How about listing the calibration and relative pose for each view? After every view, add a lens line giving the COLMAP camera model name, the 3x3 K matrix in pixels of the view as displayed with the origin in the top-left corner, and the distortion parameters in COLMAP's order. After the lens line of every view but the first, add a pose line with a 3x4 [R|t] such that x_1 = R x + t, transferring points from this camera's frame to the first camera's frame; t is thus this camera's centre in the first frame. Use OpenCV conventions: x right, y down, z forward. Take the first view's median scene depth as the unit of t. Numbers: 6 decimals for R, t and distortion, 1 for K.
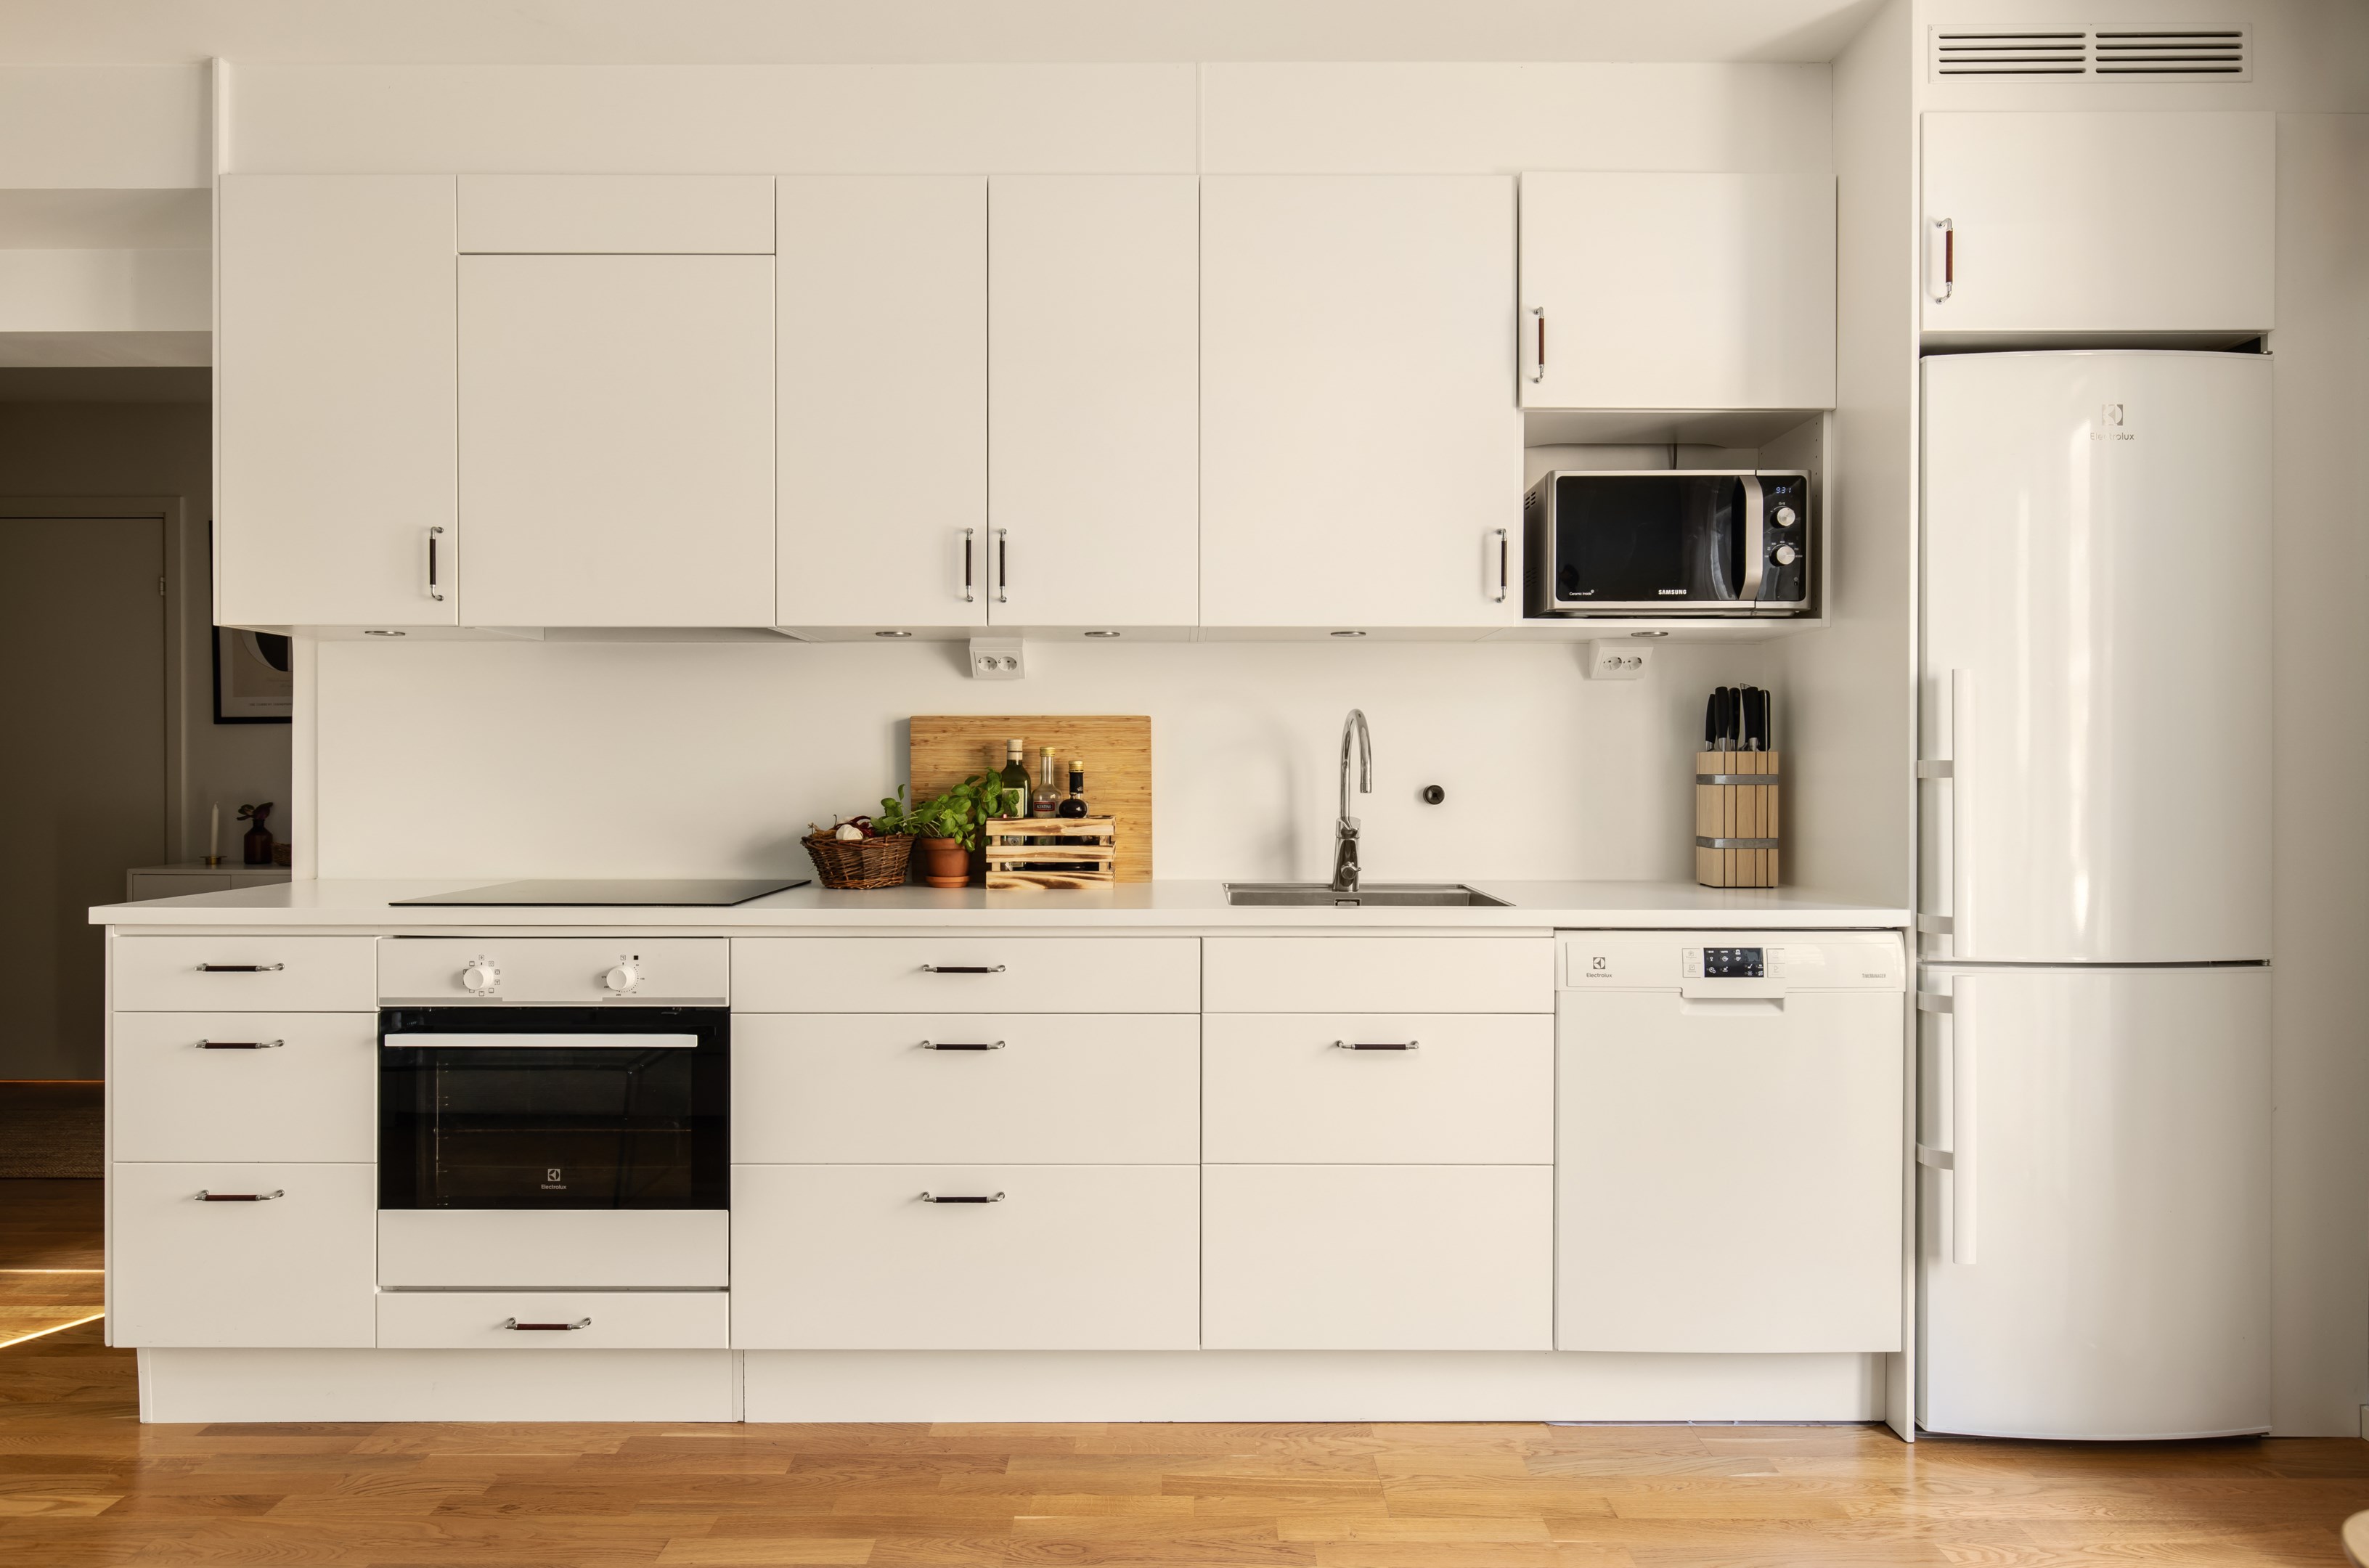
lens RADIAL K [[1394.9, 0, 1180.5], [0, 1394.9, 772.2], [0, 0, 1]] dist [0.002727, -0.000024]
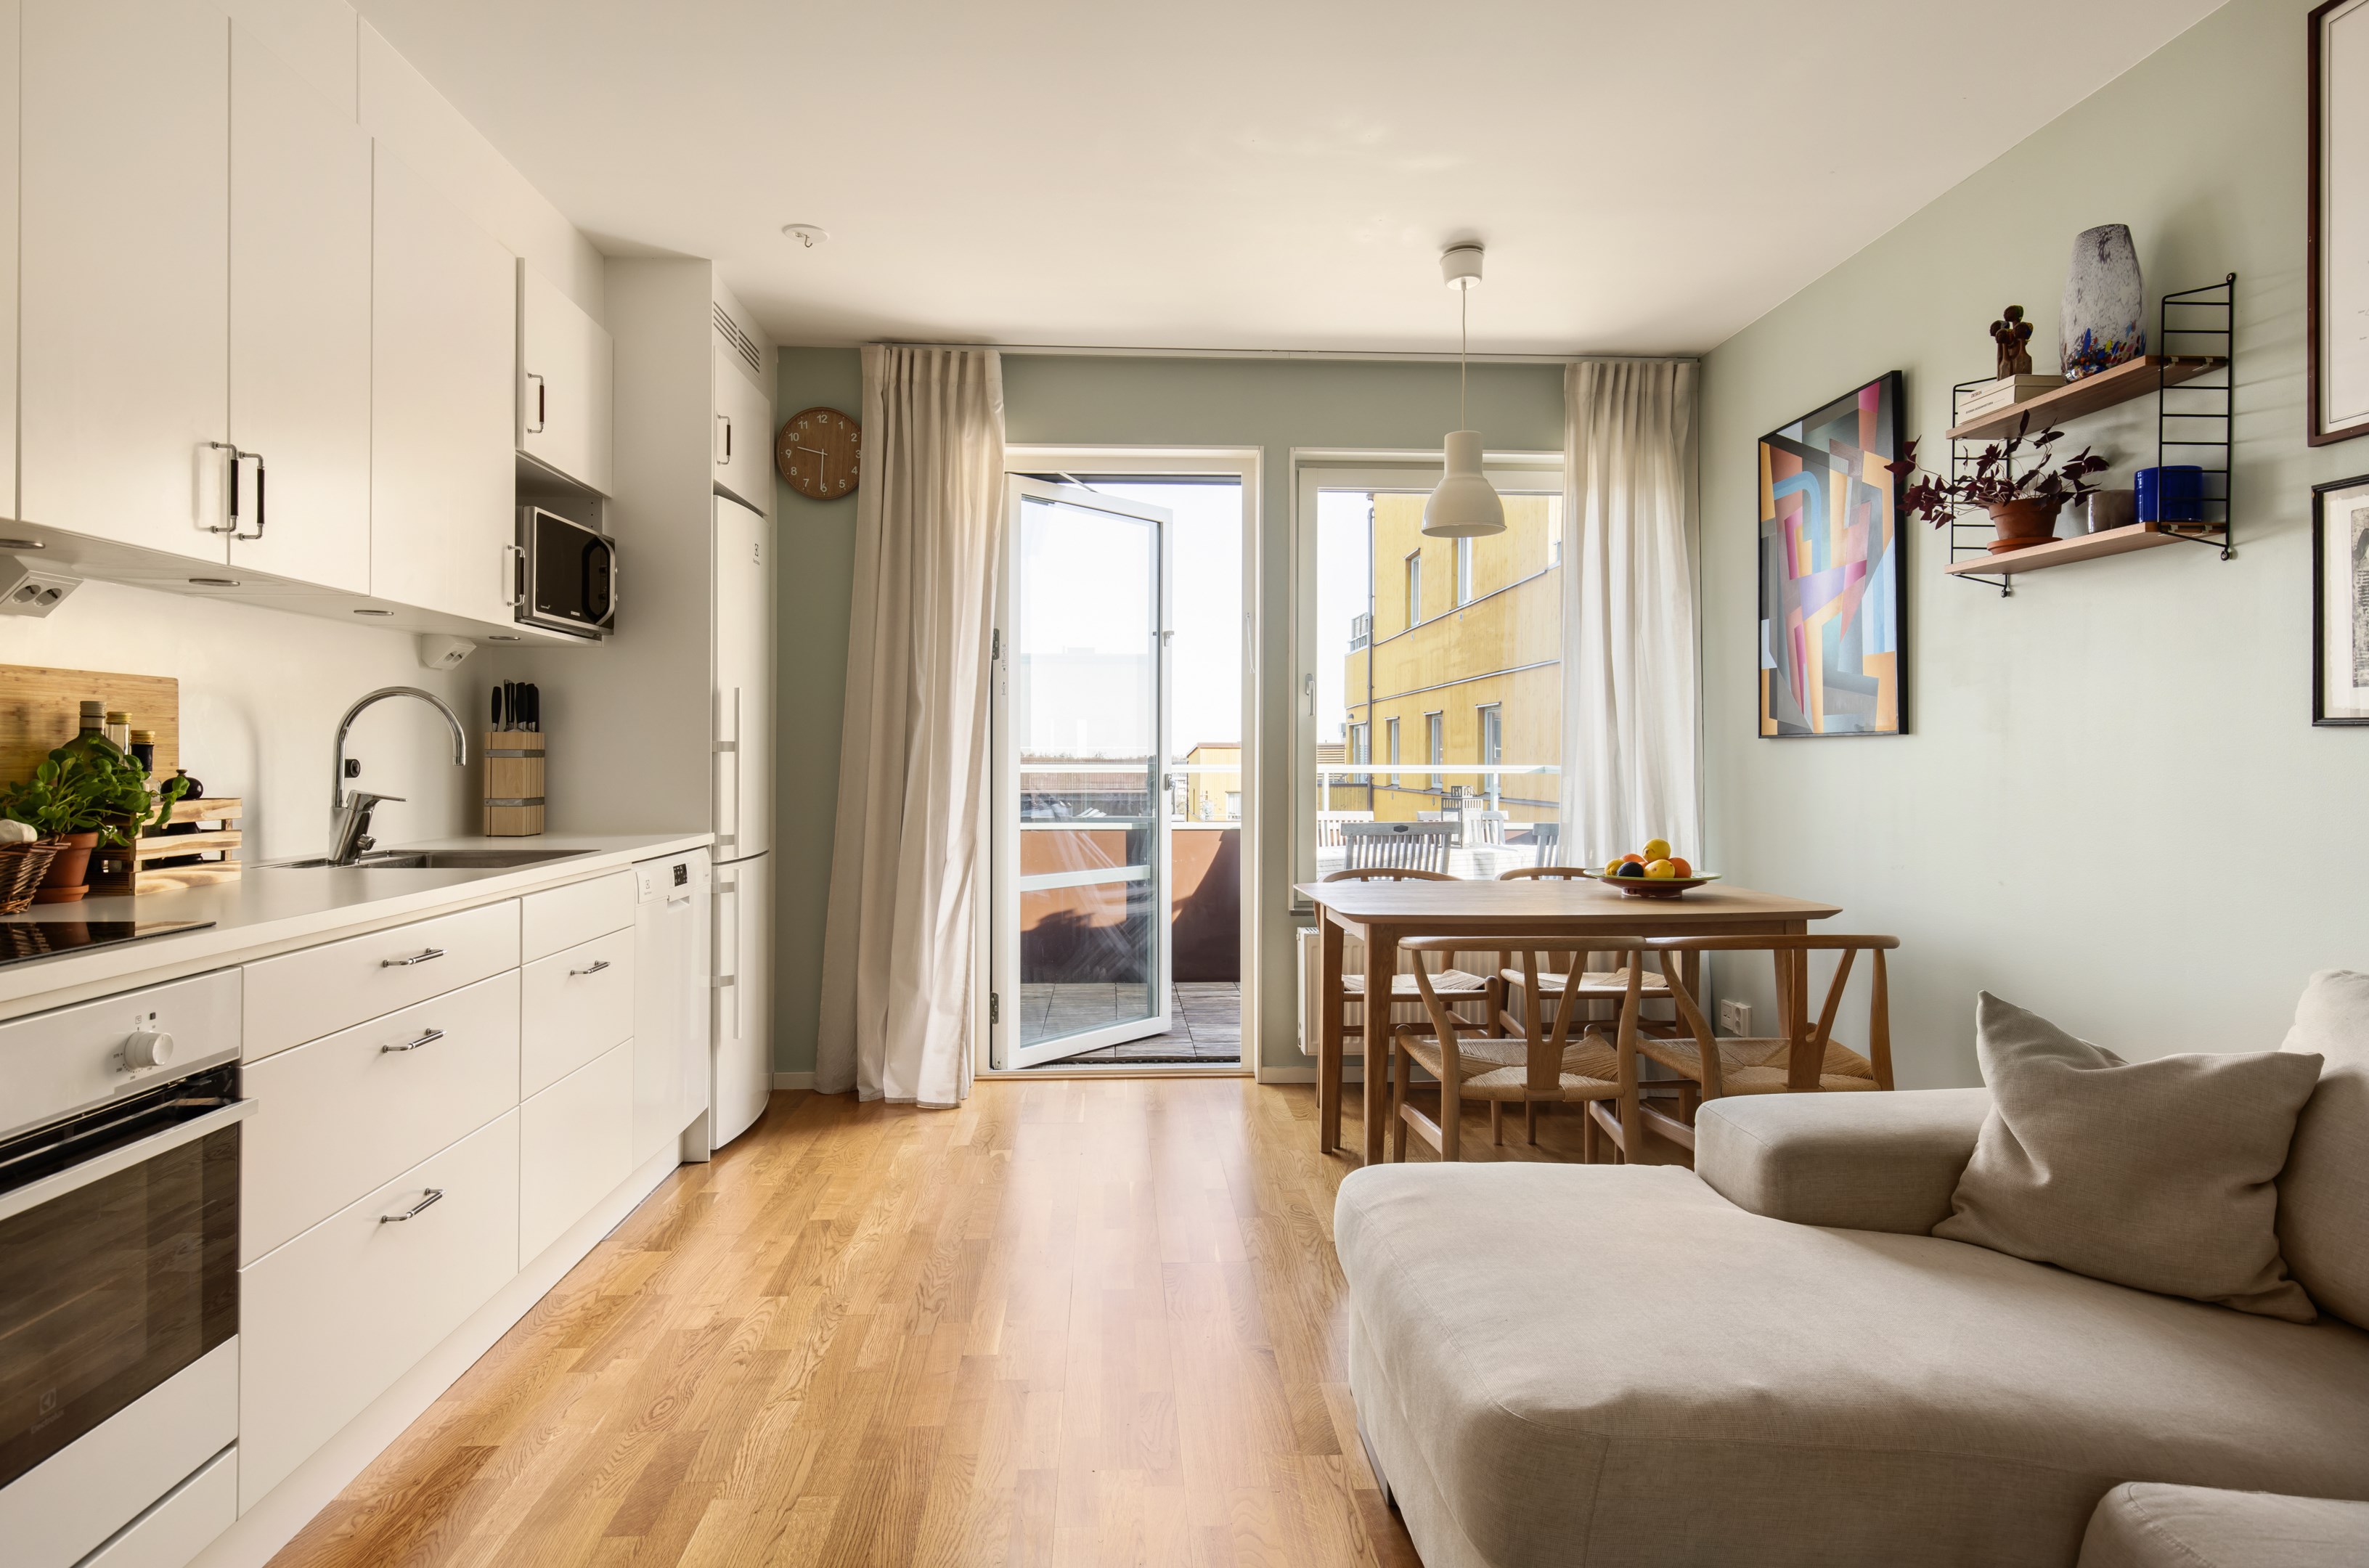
lens RADIAL K [[1323.6, 0, 1177.4], [0, 1323.6, 752.6], [0, 0, 1]] dist [0.000339, -0.001311]
pose [[-0.050886, 0.001013, 0.998704, -0.901607], [0.000402, 0.999999, -0.000994, 0.005883], [-0.998704, 0.000351, -0.050886, 0.462956]]
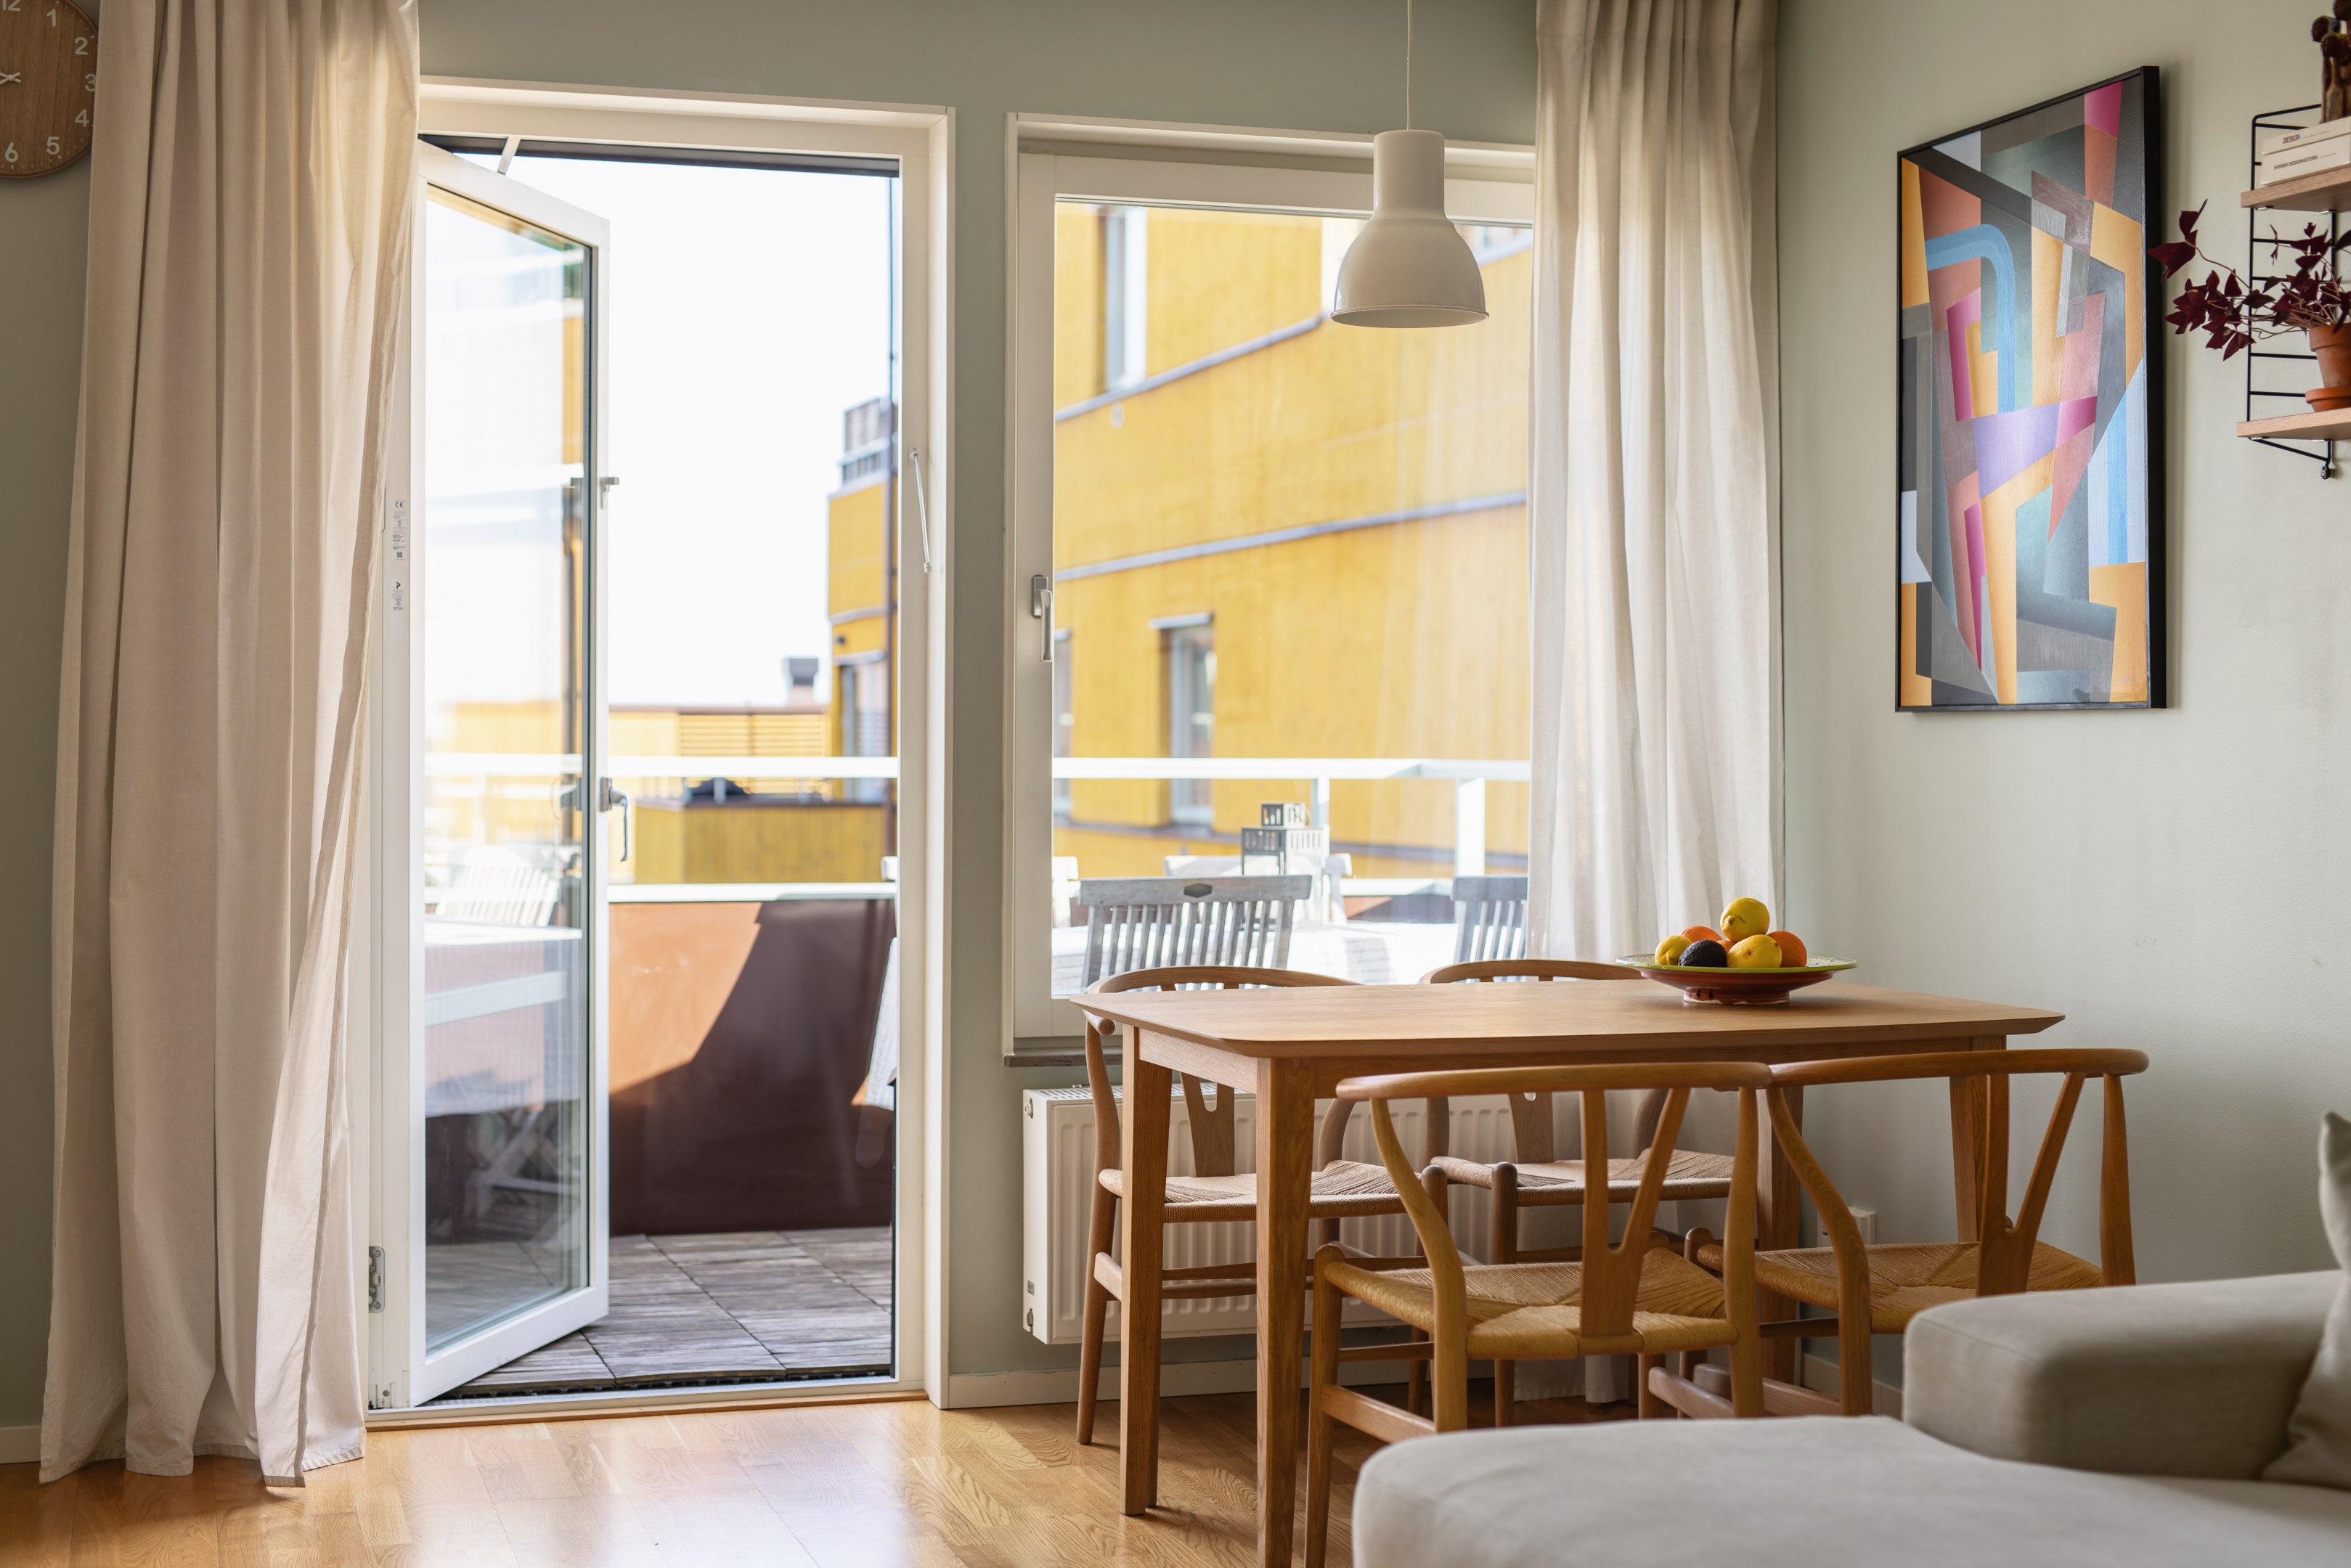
lens RADIAL K [[3253.4, 0, 1175.5], [0, 3253.4, 784.0], [0, 0, 1]] dist [-0.018880, 0.015757]
pose [[-0.299004, -0.016438, 0.954110, -1.213558], [-0.002234, 0.999861, 0.016526, 0.000581], [-0.954249, 0.002810, -0.298999, 0.755950]]
